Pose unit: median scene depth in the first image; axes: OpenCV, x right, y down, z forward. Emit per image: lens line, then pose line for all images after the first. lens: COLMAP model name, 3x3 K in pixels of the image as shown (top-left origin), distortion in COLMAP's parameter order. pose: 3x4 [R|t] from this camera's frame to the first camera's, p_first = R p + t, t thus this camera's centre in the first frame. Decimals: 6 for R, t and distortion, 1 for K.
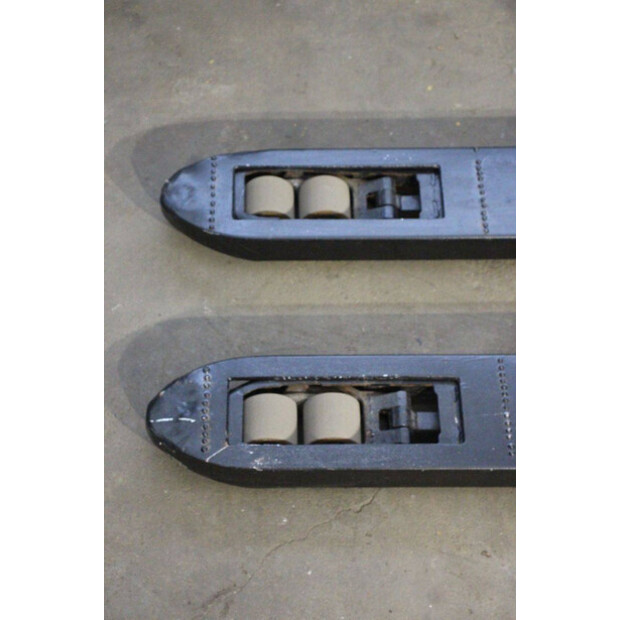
lens RADIAL K [[1287.9, 0, 308.3], [0, 1287.9, 312.2], [0, 0, 1]] dist [0.298740, 0.000000]
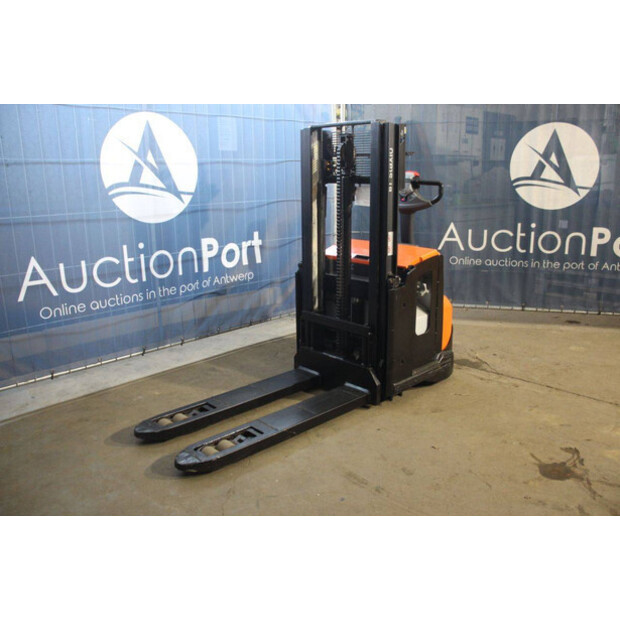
lens RADIAL K [[547.5, 0, 312.7], [0, 547.5, 308.5], [0, 0, 1]] dist [-0.113443, 0.022916]
pose [[0.735631, -0.187802, 0.650828, -0.592436], [0.572789, 0.685362, -0.449657, 0.535137], [-0.361607, 0.703569, 0.611744, -0.135605]]
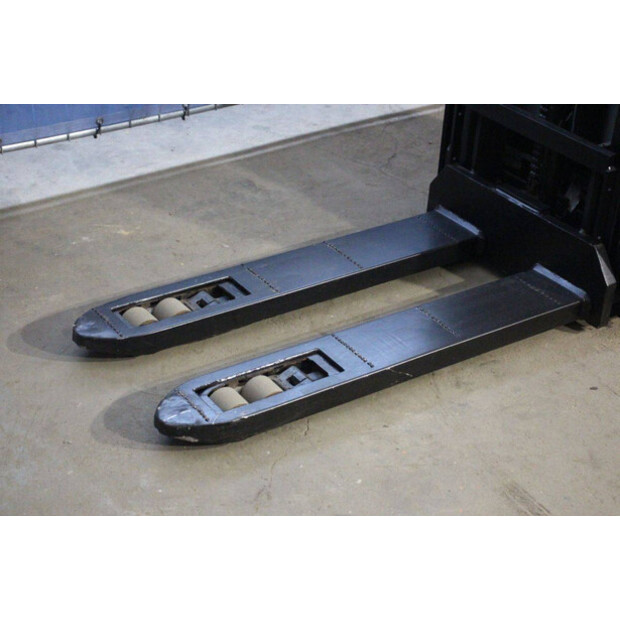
lens RADIAL K [[1287.9, 0, 322.9], [0, 1287.9, 307.8], [0, 0, 1]] dist [0.298740, 0.000000]
pose [[0.829405, -0.255895, 0.496593, -0.617039], [0.438743, 0.848644, -0.295478, 0.450481], [-0.345820, 0.462948, 0.816142, -0.308007]]
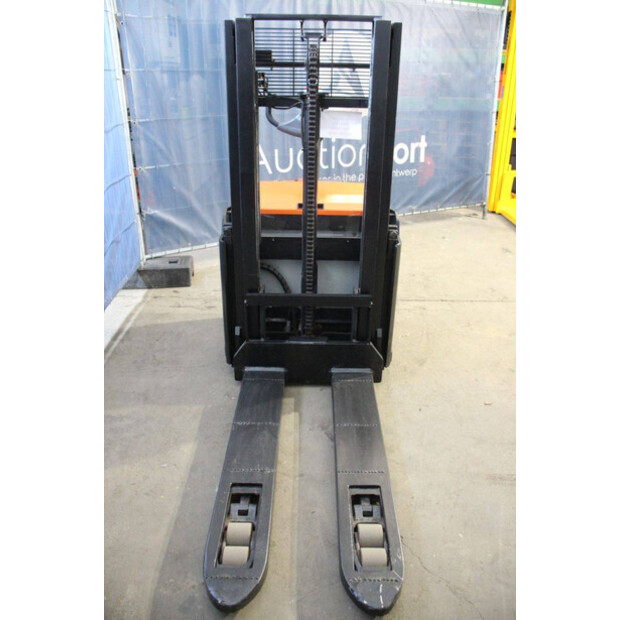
lens RADIAL K [[502.7, 0, 310.0], [0, 502.7, 313.8], [0, 0, 1]] dist [-0.117684, 0.075664]
pose [[0.027088, -0.454423, 0.890374, -0.512538], [0.820771, 0.518545, 0.239681, -0.360889], [-0.570615, 0.724300, 0.387024, 0.435002]]
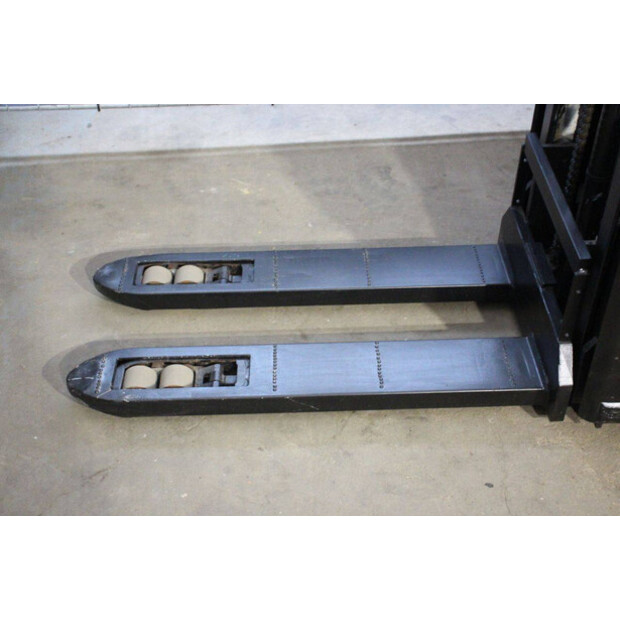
lens RADIAL K [[874.9, 0, 307.9], [0, 874.9, 308.1], [0, 0, 1]] dist [0.061546, 0.000000]
pose [[0.999608, -0.025907, -0.010641, 0.194177], [0.022118, 0.963301, -0.267510, 0.285464], [0.017181, 0.267170, 0.963496, -0.137863]]
